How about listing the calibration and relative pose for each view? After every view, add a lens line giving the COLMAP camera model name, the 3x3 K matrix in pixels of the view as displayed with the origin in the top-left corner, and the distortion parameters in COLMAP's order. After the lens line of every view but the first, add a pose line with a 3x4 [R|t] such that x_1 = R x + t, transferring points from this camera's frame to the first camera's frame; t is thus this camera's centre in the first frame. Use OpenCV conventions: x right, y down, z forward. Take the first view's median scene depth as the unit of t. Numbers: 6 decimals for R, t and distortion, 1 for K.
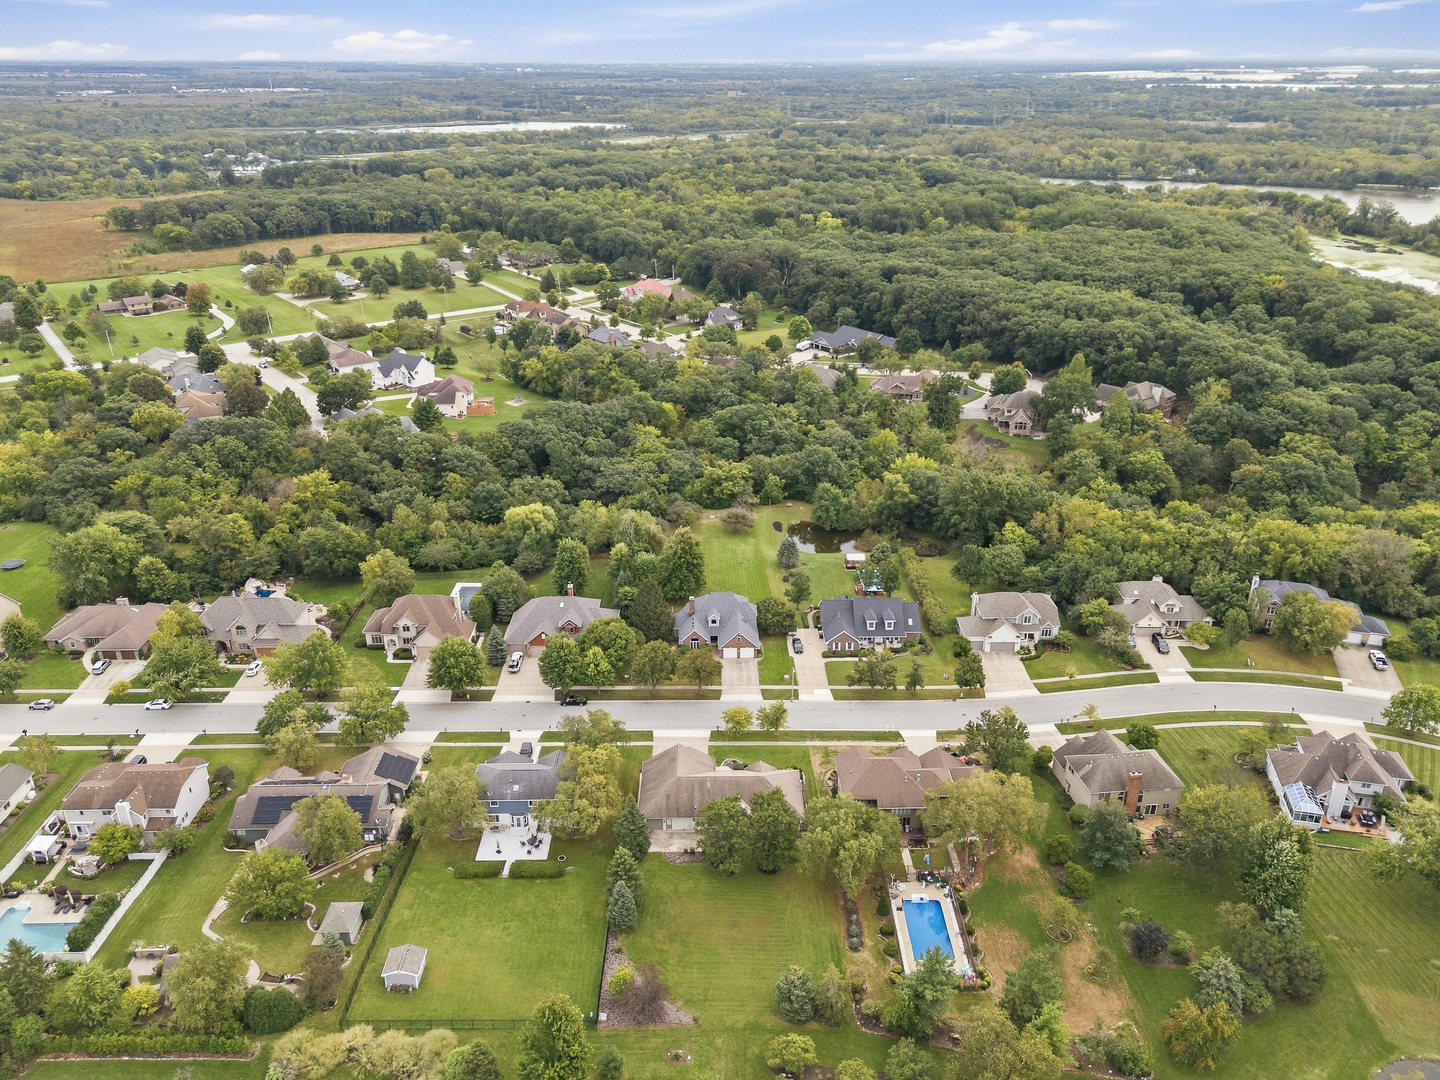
lens RADIAL K [[1060.9, 0, 728.5], [0, 1060.9, 539.4], [0, 0, 1]] dist [0.068642, -0.051027]
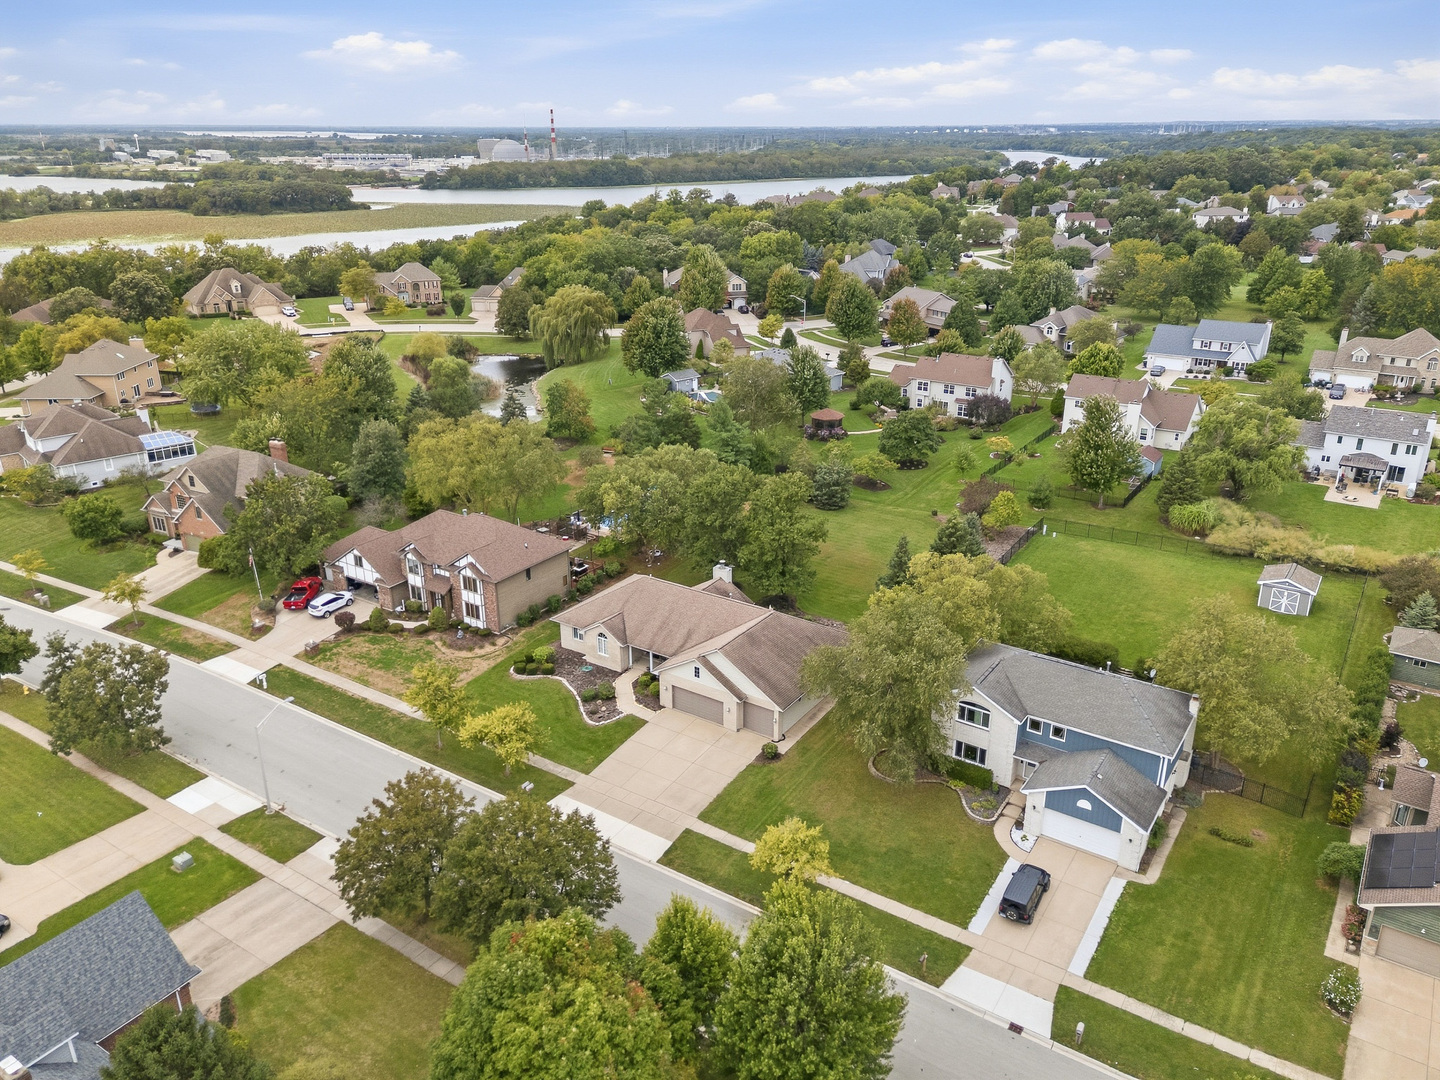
lens RADIAL K [[1060.9, 0, 711.7], [0, 1060.9, 517.3], [0, 0, 1]] dist [0.068642, -0.051027]
pose [[-0.817437, -0.198650, 0.540681, -0.308231], [0.233024, 0.744372, 0.625788, -0.154722], [-0.526780, 0.637533, -0.562187, 1.339017]]
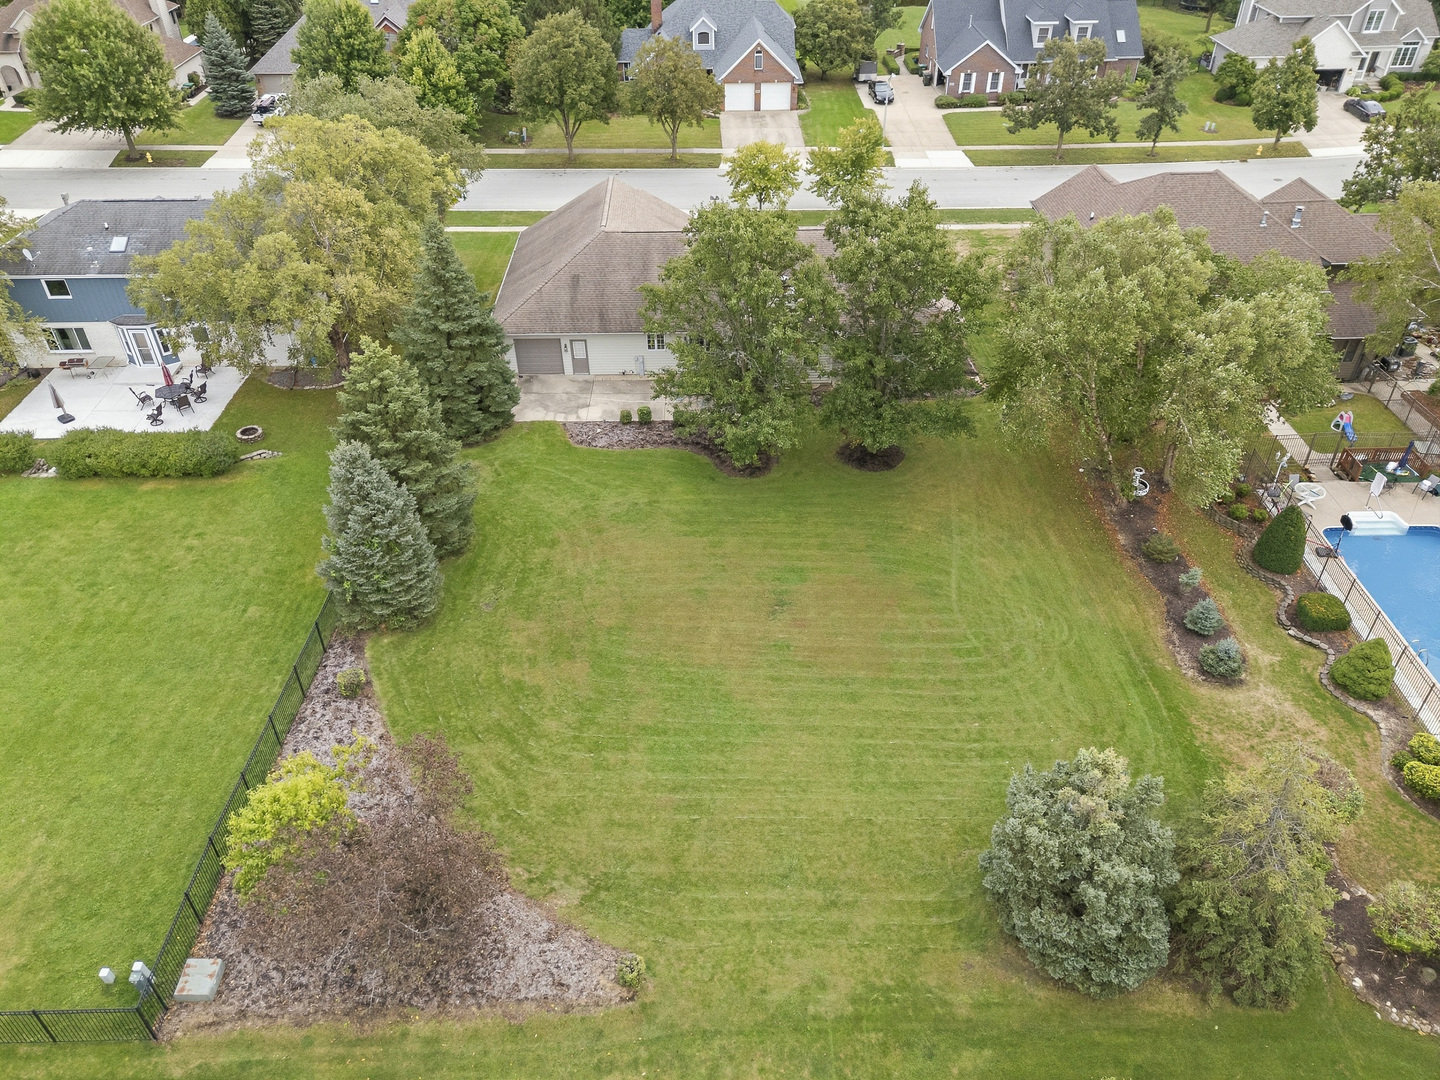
lens RADIAL K [[1060.9, 0, 726.4], [0, 1060.9, 532.8], [0, 0, 1]] dist [0.068642, -0.051027]
pose [[0.999956, -0.009297, 0.000889, -0.008518], [0.008879, 0.975885, 0.218105, 0.255807], [-0.002896, -0.218088, 0.975925, 0.663792]]
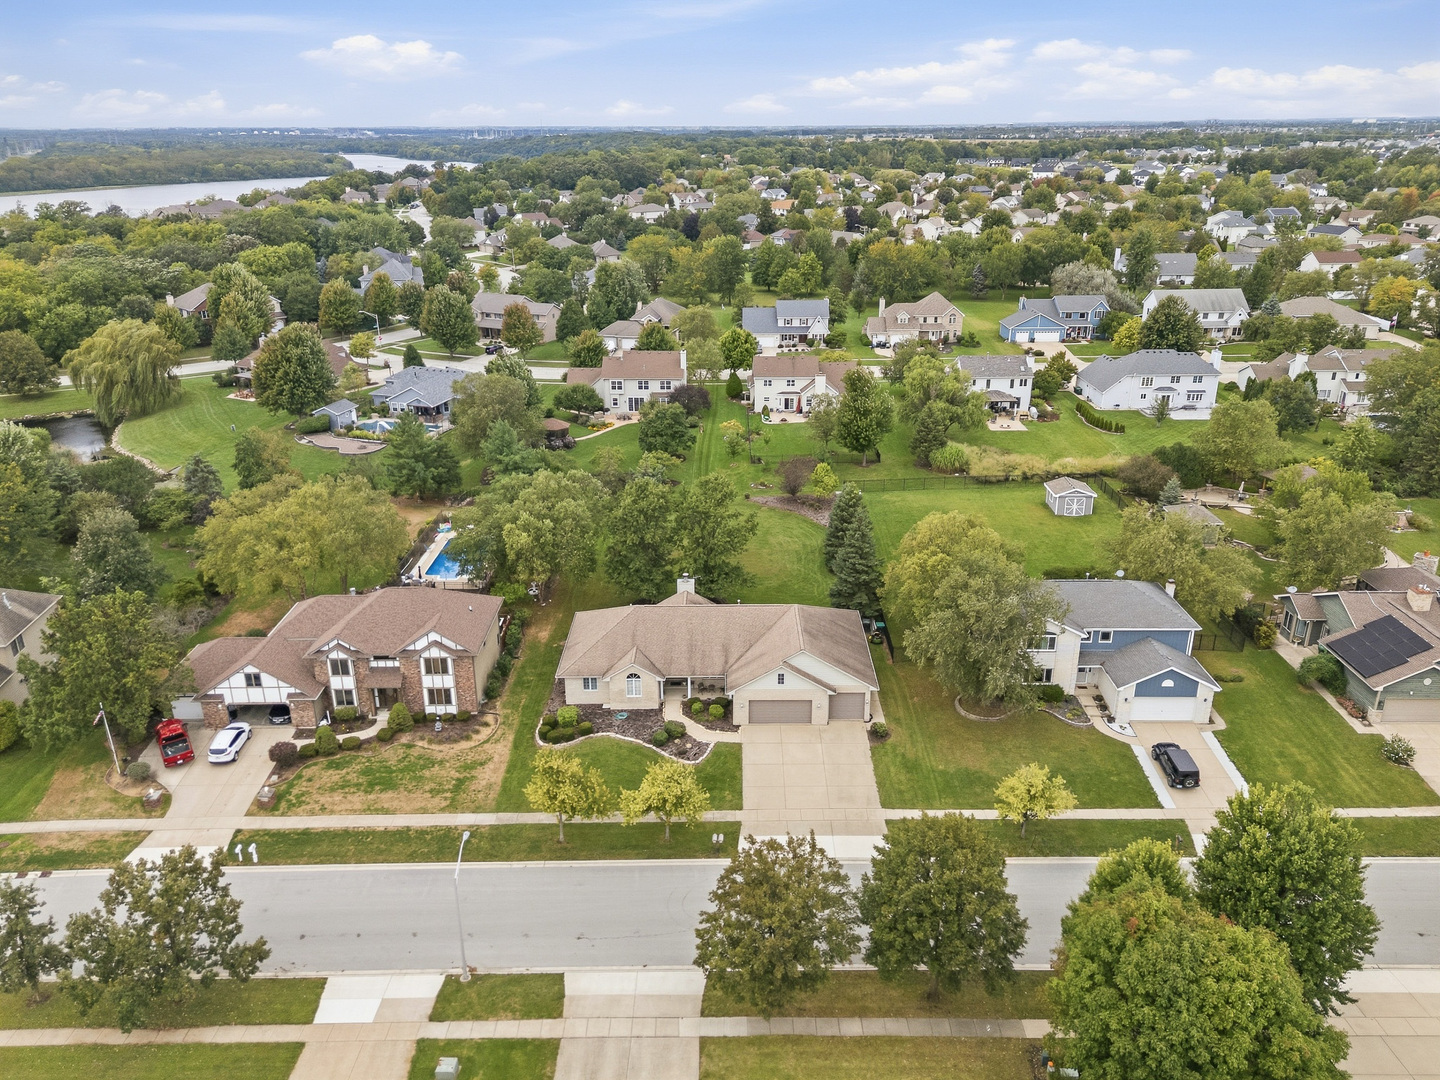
lens RADIAL K [[1060.9, 0, 717.3], [0, 1060.9, 541.9], [0, 0, 1]] dist [0.068642, -0.051027]
pose [[-0.999664, -0.006202, 0.025171, -0.021807], [0.013444, 0.706182, 0.707903, -0.185961], [-0.022166, 0.708003, -0.705861, 1.414848]]
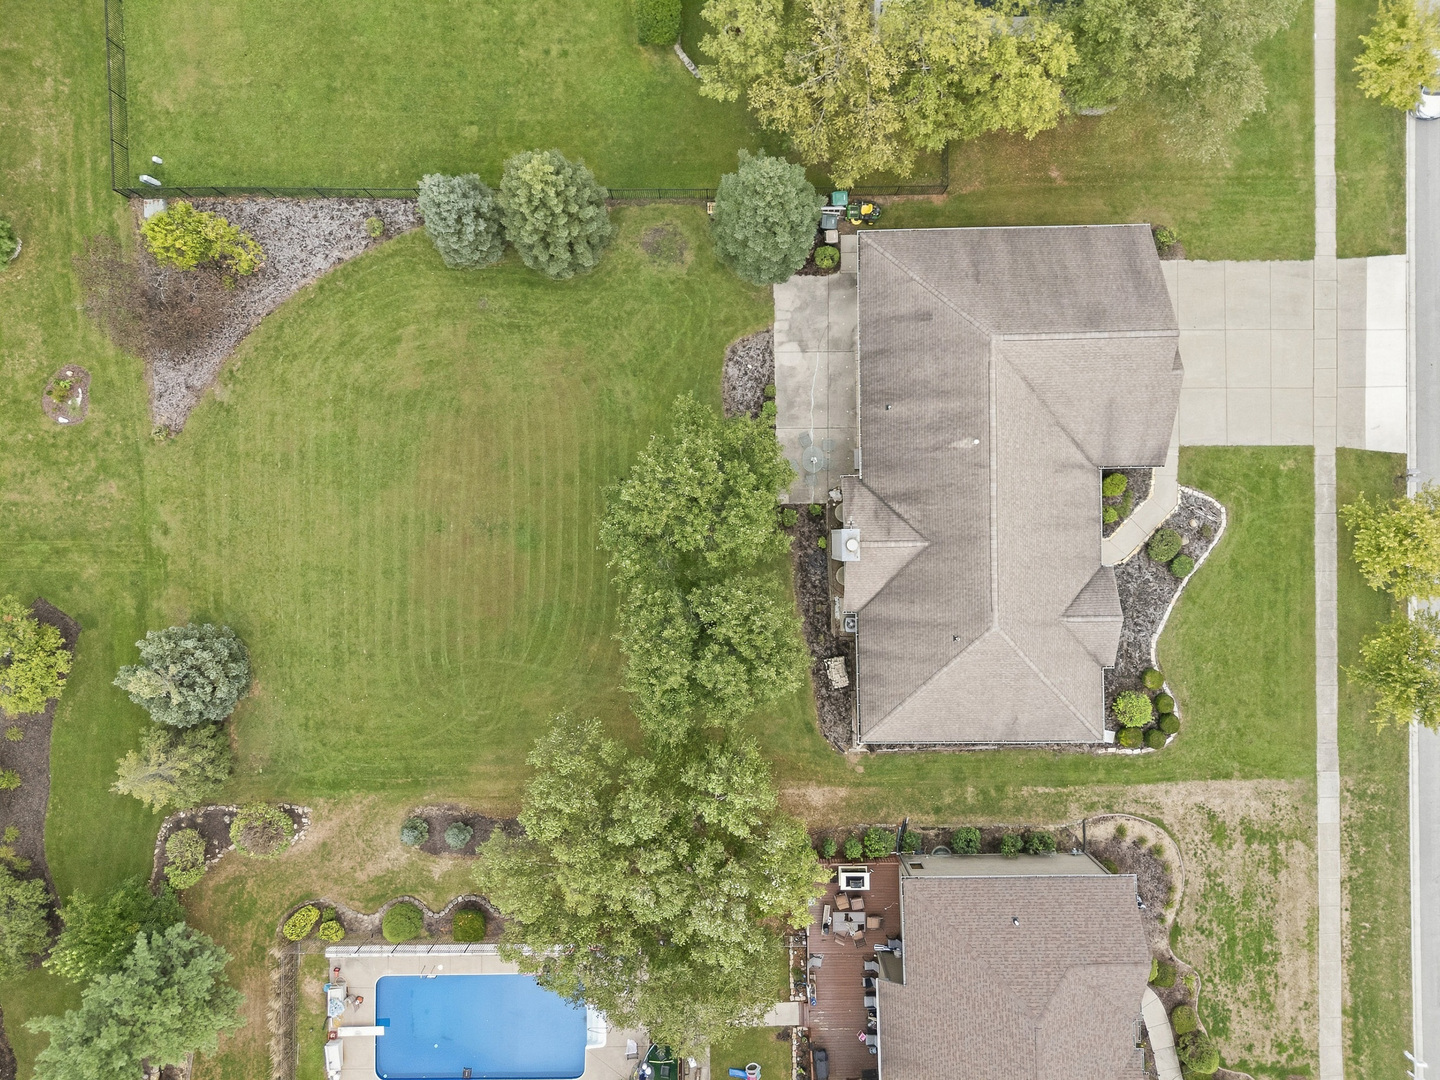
lens RADIAL K [[1060.9, 0, 716.2], [0, 1060.9, 537.8], [0, 0, 1]] dist [0.068642, -0.051027]
pose [[-0.001989, 0.999988, 0.004539, 0.006906], [-0.396993, -0.004956, 0.917808, -0.022070], [0.917819, 0.000024, 0.396998, 0.850070]]
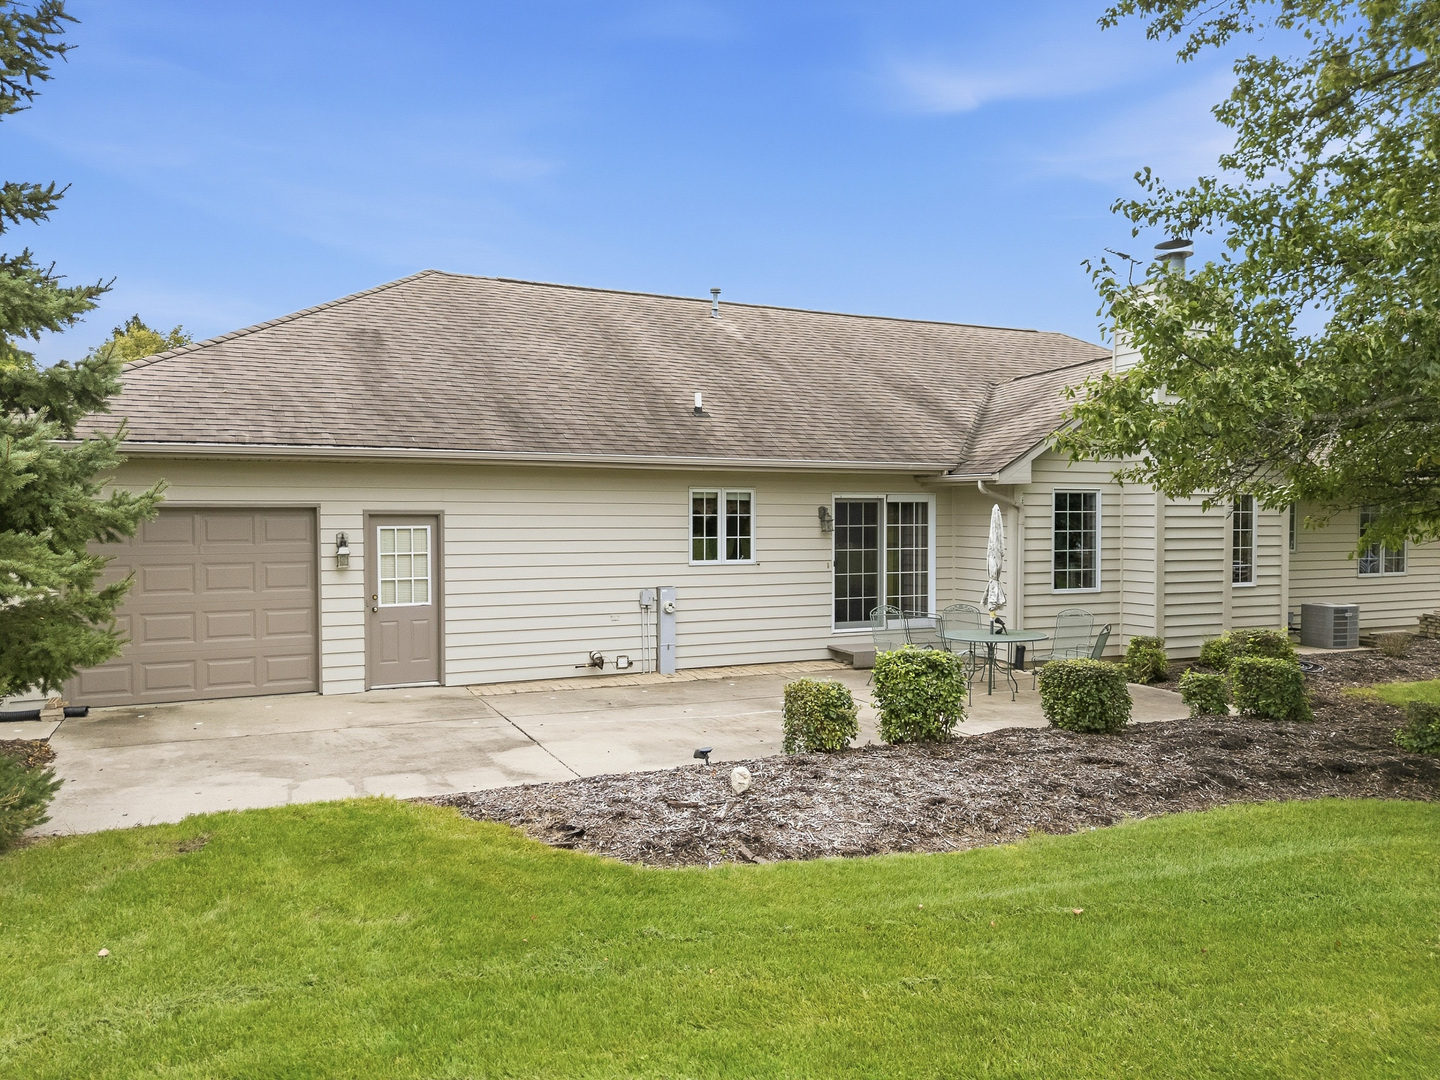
lens RADIAL K [[1060.9, 0, 727.2], [0, 1060.9, 540.7], [0, 0, 1]] dist [0.068642, -0.051027]
pose [[0.909779, -0.012423, 0.414907, -0.069471], [0.171440, 0.921561, -0.348330, 0.304262], [-0.378035, 0.388035, 0.840546, 0.954515]]
